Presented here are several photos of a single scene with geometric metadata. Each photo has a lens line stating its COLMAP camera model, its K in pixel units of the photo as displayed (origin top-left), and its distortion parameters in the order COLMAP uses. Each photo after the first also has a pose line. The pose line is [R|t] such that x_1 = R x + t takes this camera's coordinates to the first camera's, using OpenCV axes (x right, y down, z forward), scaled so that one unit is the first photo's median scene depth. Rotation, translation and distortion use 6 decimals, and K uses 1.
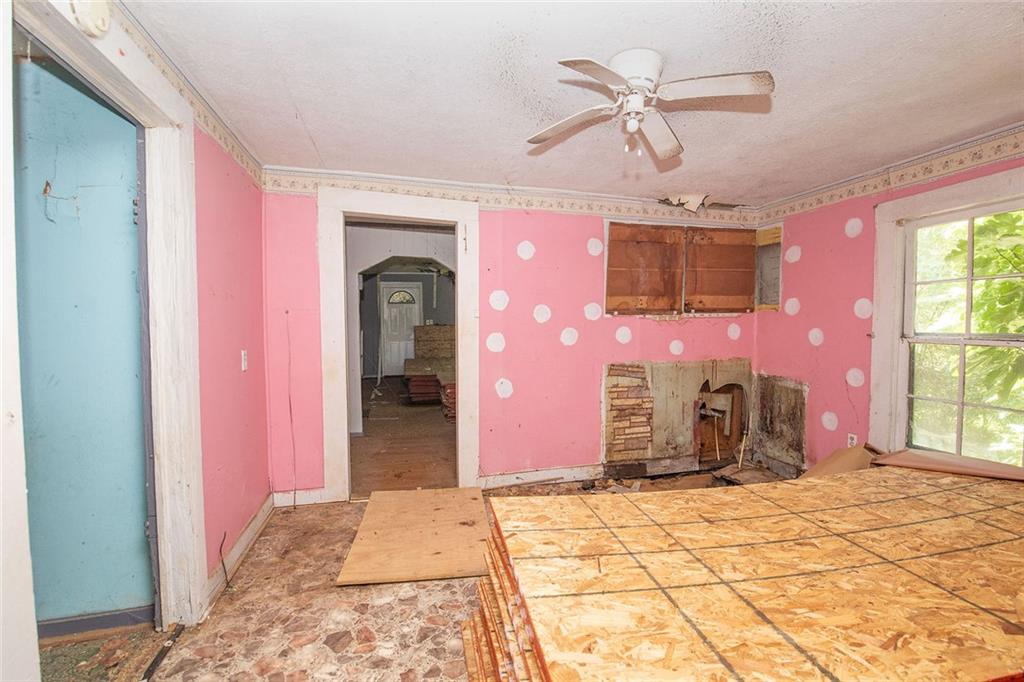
lens RADIAL K [[475.8, 0, 512.0], [0, 475.8, 341.0], [0, 0, 1]] dist [-0.001547, -0.000487]
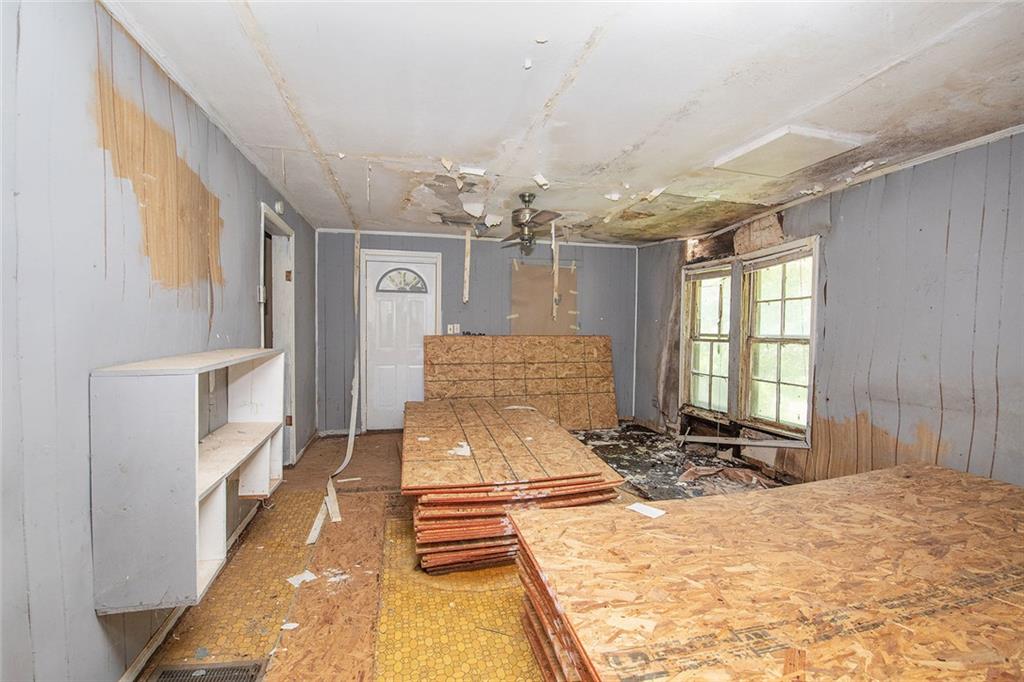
lens RADIAL K [[497.1, 0, 512.0], [0, 497.1, 341.0], [0, 0, 1]] dist [0.051608, -0.000198]
pose [[0.999740, 0.017559, -0.014579, -0.102069], [-0.017759, 0.999749, -0.013679, -0.020025], [0.014336, 0.013934, 0.999800, 0.456204]]
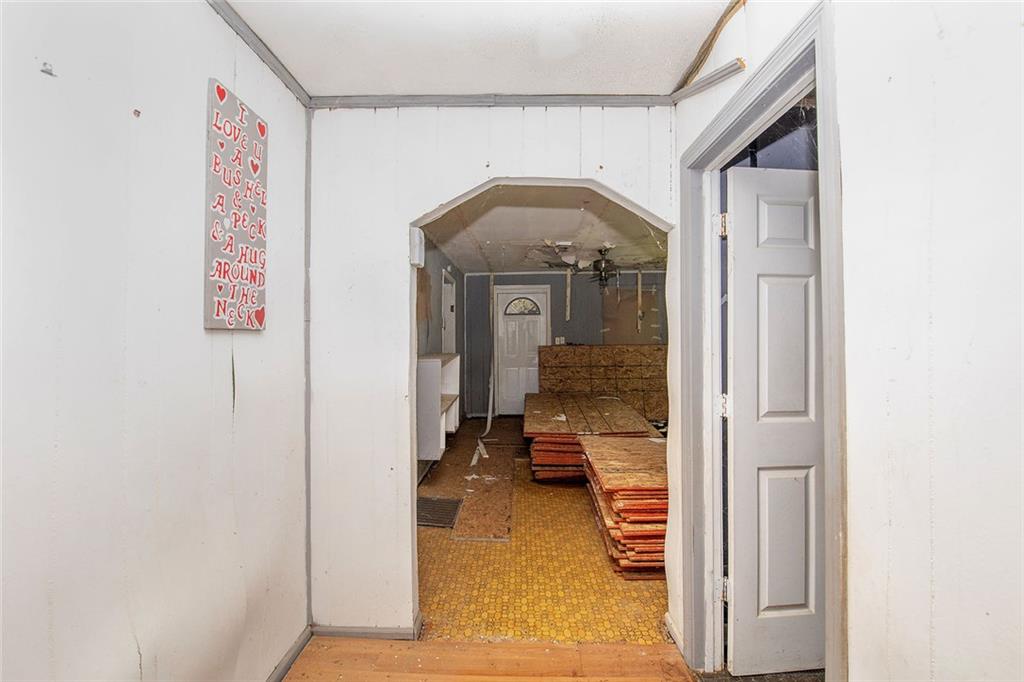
lens RADIAL K [[475.8, 0, 512.0], [0, 475.8, 341.0], [0, 0, 1]] dist [-0.001547, -0.000487]
pose [[0.967650, 0.000990, -0.252295, -0.064925], [-0.010004, 0.999356, -0.034450, -0.014134], [0.252098, 0.035859, 0.967037, 0.301208]]
